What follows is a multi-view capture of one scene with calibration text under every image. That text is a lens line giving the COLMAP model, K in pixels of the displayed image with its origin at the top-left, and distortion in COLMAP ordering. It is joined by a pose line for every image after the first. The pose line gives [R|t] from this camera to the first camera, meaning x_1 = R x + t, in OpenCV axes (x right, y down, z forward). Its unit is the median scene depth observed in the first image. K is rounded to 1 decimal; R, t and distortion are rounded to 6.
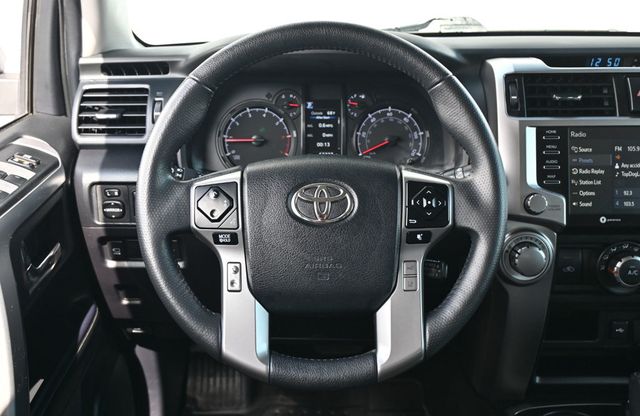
lens RADIAL K [[742.9, 0, 318.3], [0, 742.9, 217.9], [0, 0, 1]] dist [0.012568, -0.000220]
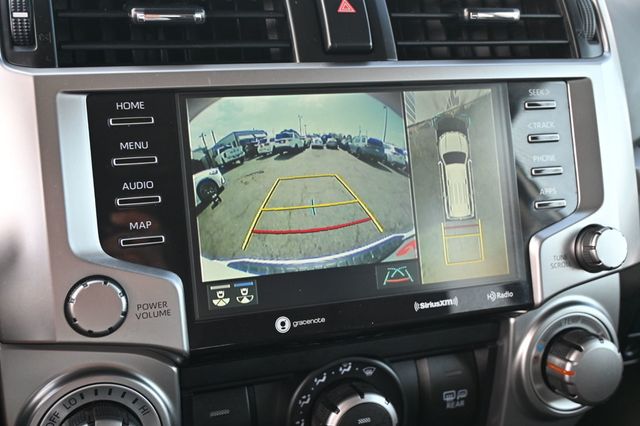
lens RADIAL K [[796.1, 0, 320.0], [0, 796.1, 213.0], [0, 0, 1]] dist [0.007779, -0.026580]
pose [[0.943531, -0.077848, 0.322008, 0.267498], [0.084866, 0.996362, -0.007791, -0.050555], [-0.320230, 0.034679, 0.946705, 0.588300]]
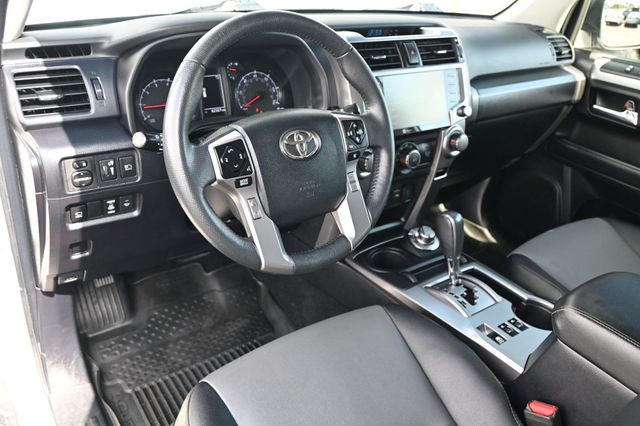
lens RADIAL K [[478.9, 0, 320.0], [0, 478.9, 213.0], [0, 0, 1]] dist [-0.020367, -0.002540]
pose [[0.836353, -0.217295, 0.503286, -0.341431], [0.142472, 0.972696, 0.183206, -0.041217], [-0.529354, -0.081521, 0.844475, 0.183417]]
